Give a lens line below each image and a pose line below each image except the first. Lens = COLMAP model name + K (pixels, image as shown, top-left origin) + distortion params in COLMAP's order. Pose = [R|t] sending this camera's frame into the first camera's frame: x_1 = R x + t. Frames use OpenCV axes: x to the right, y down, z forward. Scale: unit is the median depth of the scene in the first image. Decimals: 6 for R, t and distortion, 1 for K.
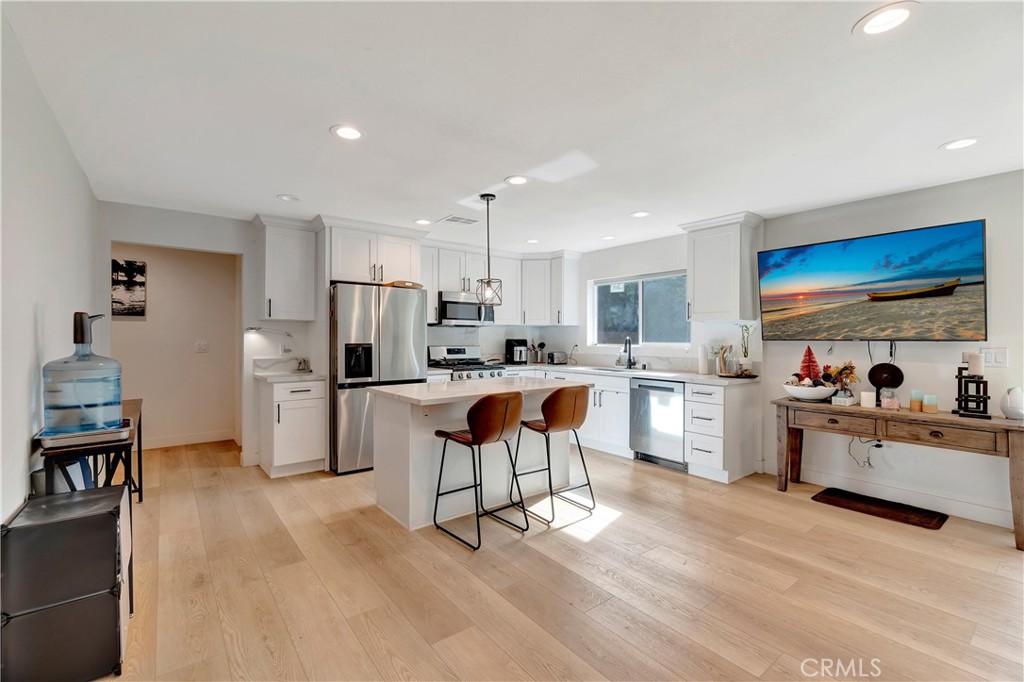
lens RADIAL K [[443.0, 0, 512.0], [0, 443.0, 341.0], [0, 0, 1]] dist [-0.003454, -0.000192]
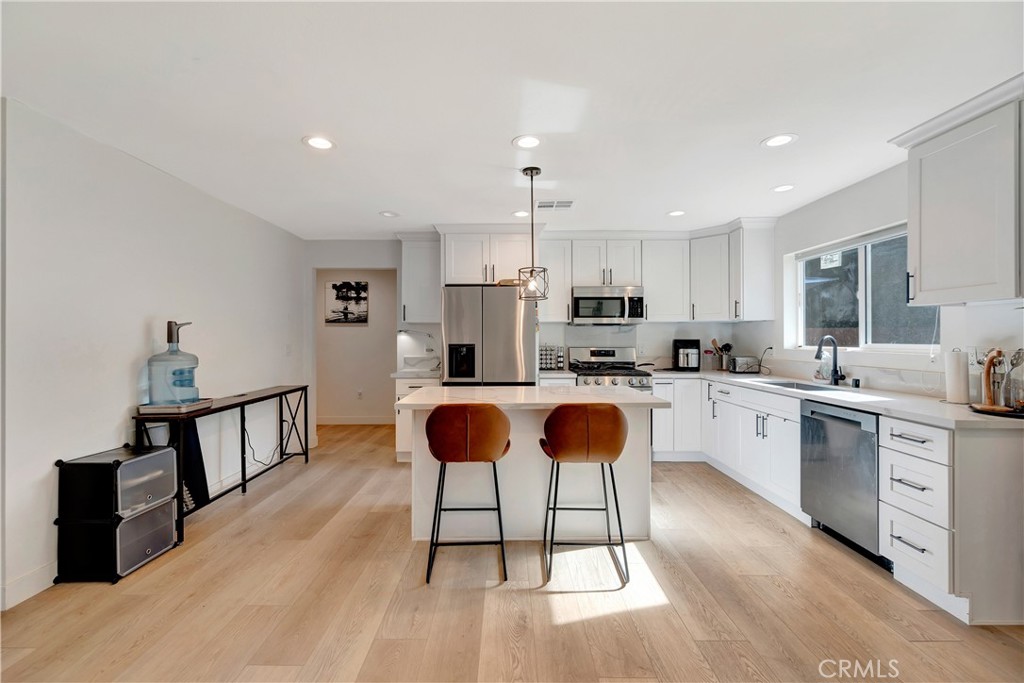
lens RADIAL K [[439.3, 0, 507.6], [0, 439.3, 339.8], [0, 0, 1]] dist [-0.002540, -0.000090]
pose [[0.788388, -0.002899, -0.615172, 0.332804], [-0.000569, 0.999985, -0.005442, 0.001365], [0.615178, 0.004641, 0.788374, 0.244286]]
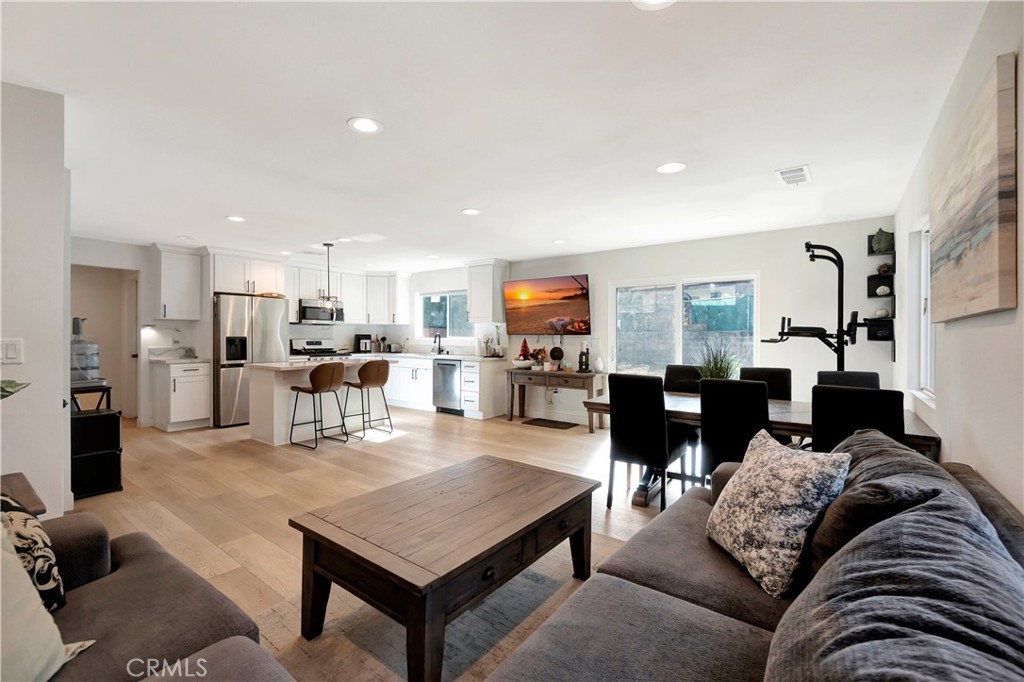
lens RADIAL K [[439.3, 0, 507.6], [0, 439.3, 339.3], [0, 0, 1]] dist [-0.002540, -0.000090]
pose [[0.968261, -0.000367, 0.249943, 0.140522], [-0.000329, 0.999996, 0.002745, 0.009936], [-0.249943, -0.002740, 0.968257, -0.560580]]
